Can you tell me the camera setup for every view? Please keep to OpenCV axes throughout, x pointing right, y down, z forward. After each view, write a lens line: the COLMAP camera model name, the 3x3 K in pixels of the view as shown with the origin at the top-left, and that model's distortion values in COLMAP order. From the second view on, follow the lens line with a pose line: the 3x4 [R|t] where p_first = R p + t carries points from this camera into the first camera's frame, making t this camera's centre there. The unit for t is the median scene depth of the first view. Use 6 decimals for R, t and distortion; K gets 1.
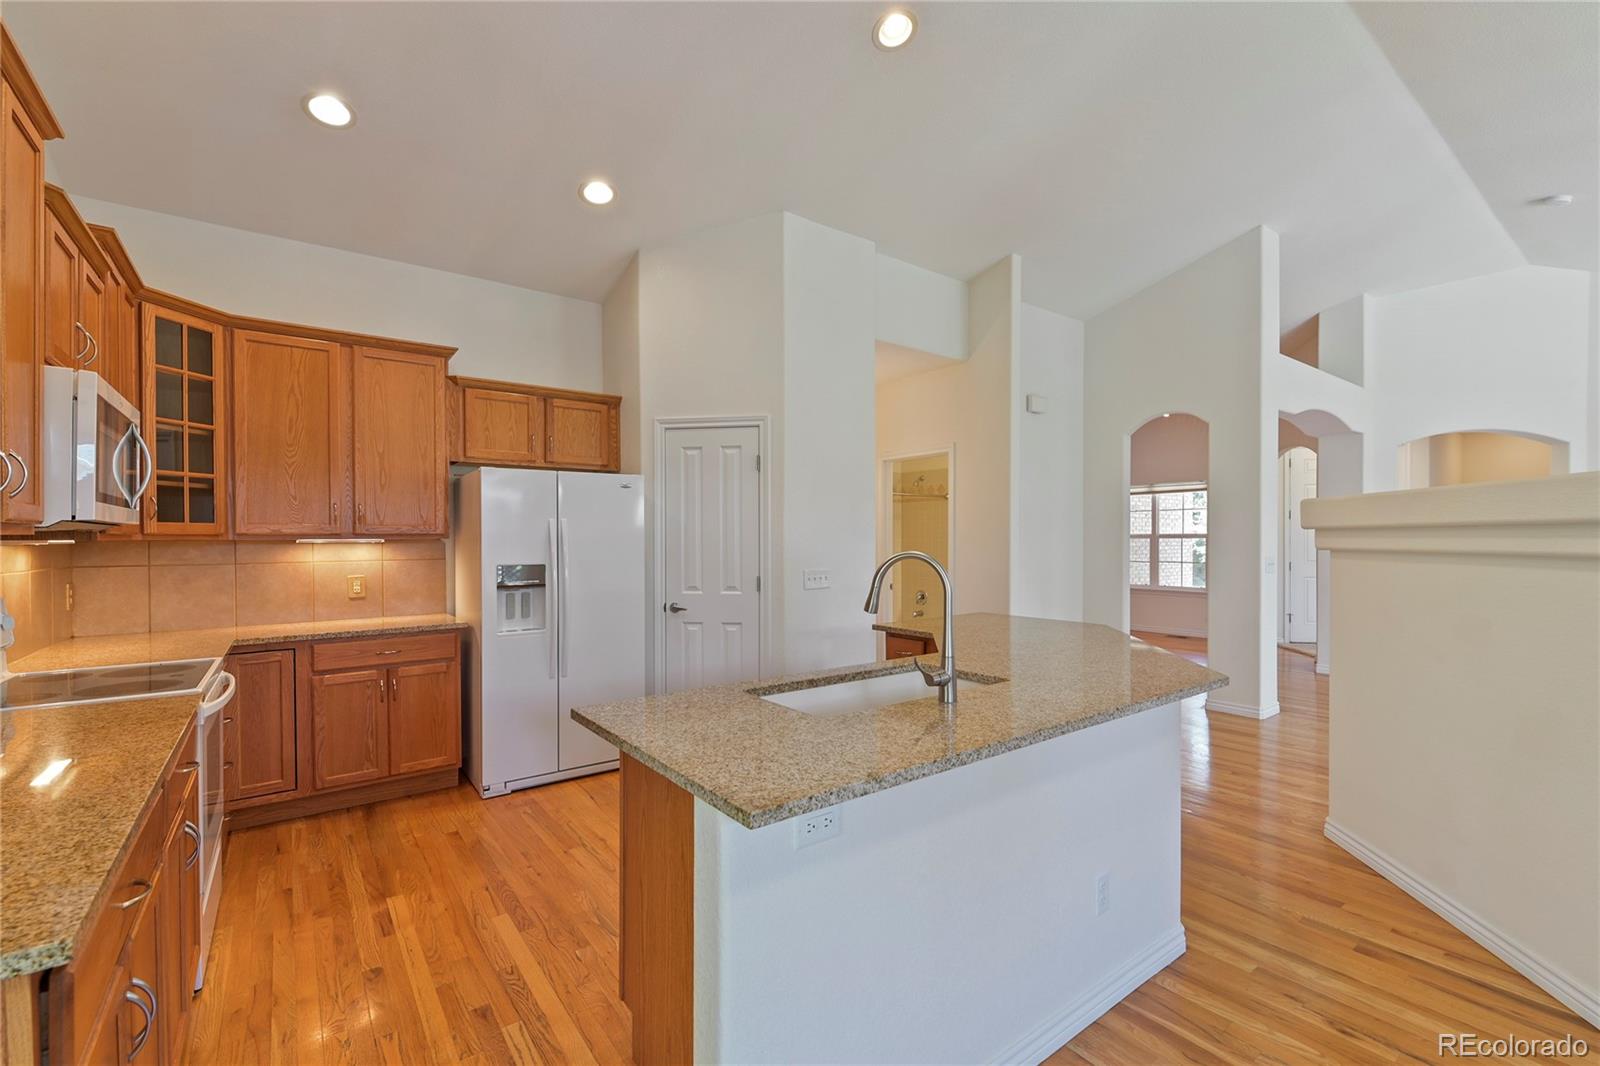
lens RADIAL K [[665.8, 0, 797.0], [0, 665.8, 542.8], [0, 0, 1]] dist [0.000302, 0.000147]
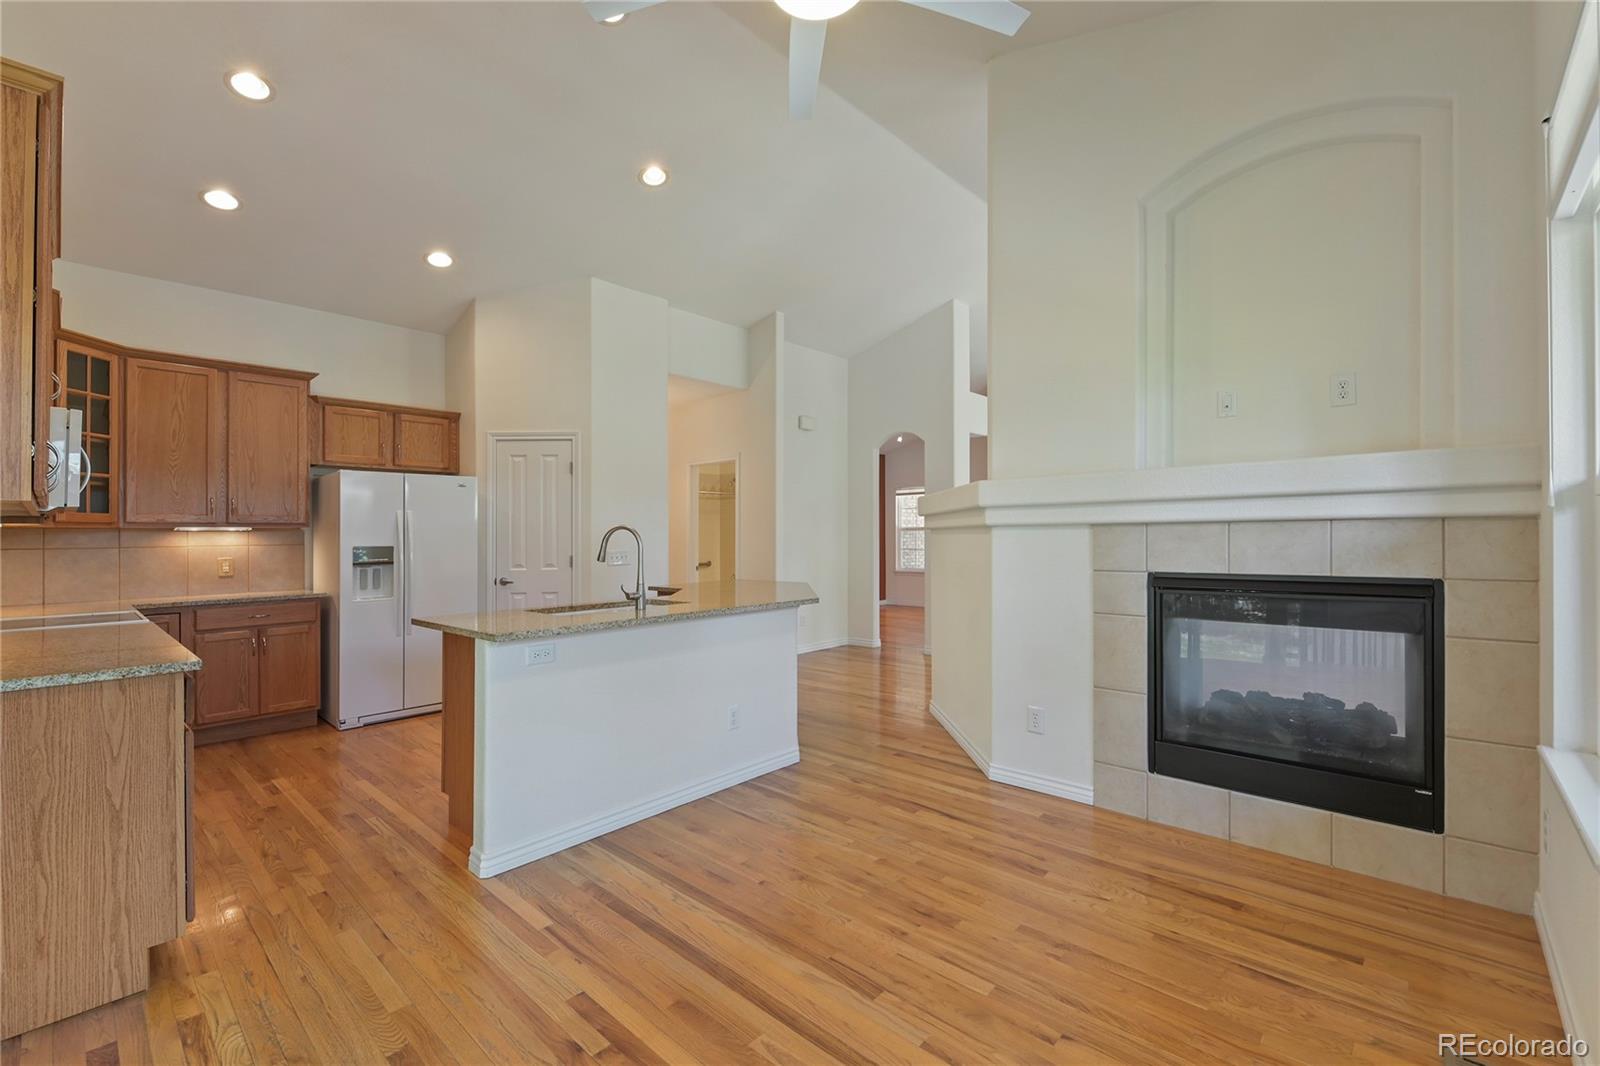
lens RADIAL K [[672.7, 0, 776.9], [0, 672.7, 525.0], [0, 0, 1]] dist [-0.003207, -0.000992]
pose [[0.987181, -0.002994, 0.159575, 0.140678], [0.007097, 0.999659, -0.025144, 0.028943], [-0.159446, 0.025954, 0.986865, -0.385756]]
